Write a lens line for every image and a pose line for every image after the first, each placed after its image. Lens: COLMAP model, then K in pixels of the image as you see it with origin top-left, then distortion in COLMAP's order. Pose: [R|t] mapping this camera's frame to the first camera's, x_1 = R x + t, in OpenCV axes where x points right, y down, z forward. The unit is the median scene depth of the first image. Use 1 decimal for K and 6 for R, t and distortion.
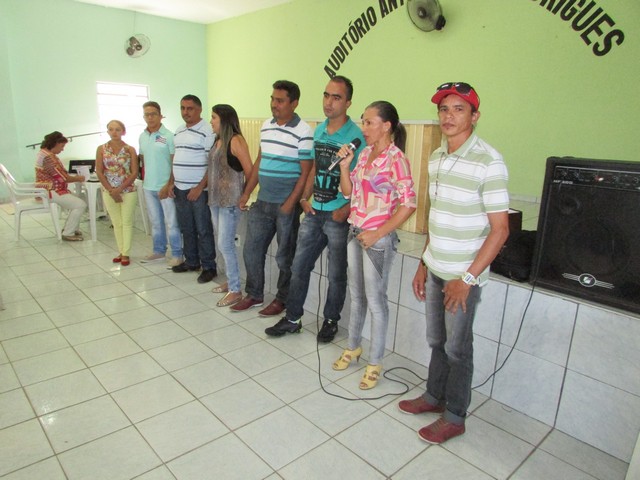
lens RADIAL K [[455.5, 0, 320.0], [0, 455.5, 240.0], [0, 0, 1]] dist [-0.036638, 0.028416]
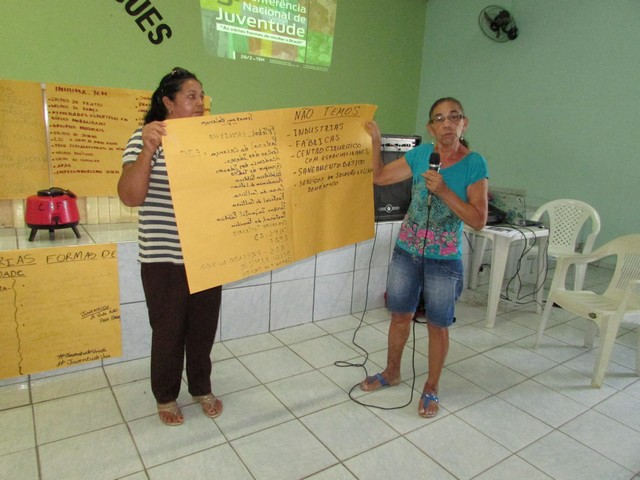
lens RADIAL K [[455.5, 0, 320.0], [0, 455.5, 240.0], [0, 0, 1]] dist [-0.036638, 0.028416]
pose [[0.150285, -0.241095, 0.958795, -0.509152], [0.197189, 0.957633, 0.209894, -0.095050], [-0.968778, 0.157520, 0.191459, 0.456479]]
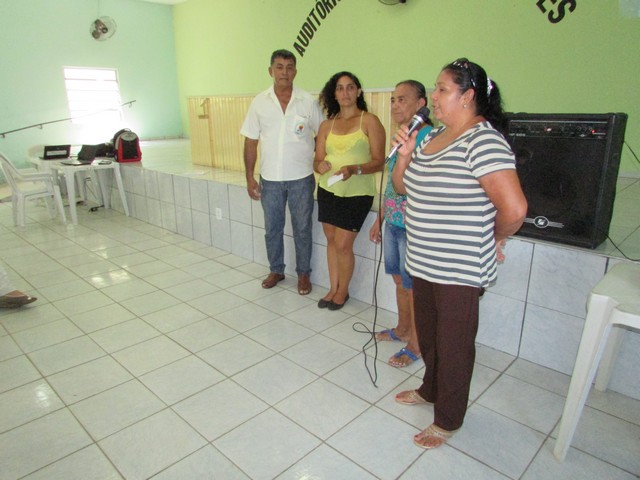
lens RADIAL K [[457.2, 0, 320.0], [0, 457.2, 240.0], [0, 0, 1]] dist [-0.048709, 0.040919]
pose [[0.997461, -0.052077, 0.048584, -0.005466], [0.050224, 0.997991, 0.038628, 0.030337], [-0.050498, -0.036090, 0.998072, -0.045567]]
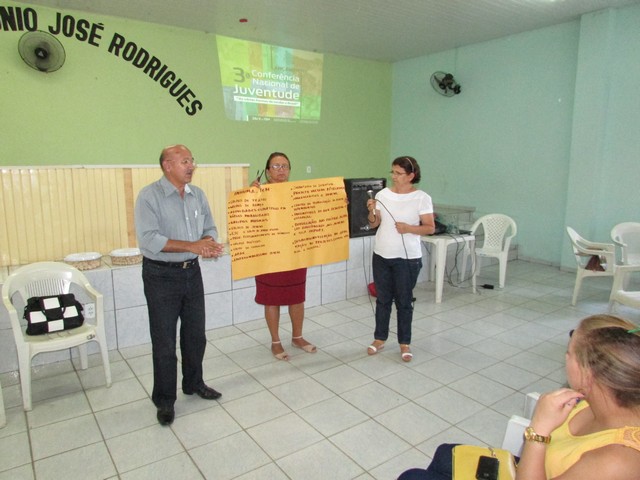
lens RADIAL K [[456.1, 0, 320.0], [0, 456.1, 240.0], [0, 0, 1]] dist [-0.030123, 0.006376]
pose [[0.122938, -0.203506, 0.971325, -0.888419], [0.246951, 0.954236, 0.168669, -0.156301], [-0.961198, 0.219134, 0.167567, 0.410454]]
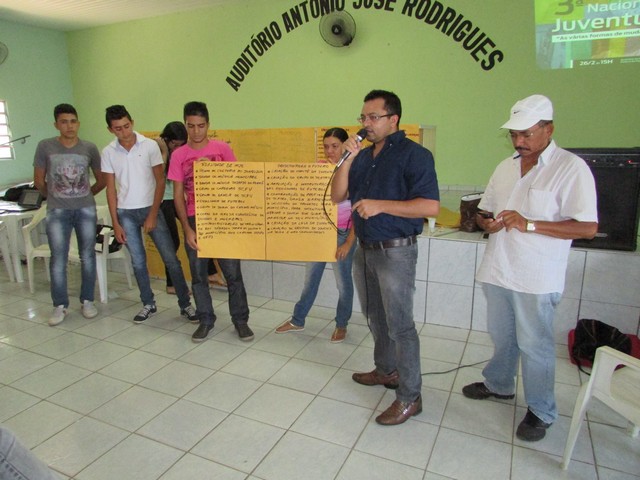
lens RADIAL K [[457.2, 0, 320.0], [0, 457.2, 240.0], [0, 0, 1]] dist [-0.048709, 0.040919]
pose [[0.924876, -0.129591, 0.357505, -0.328431], [0.135766, 0.990709, 0.007888, -0.007771], [-0.355206, 0.041242, 0.933878, -0.005251]]
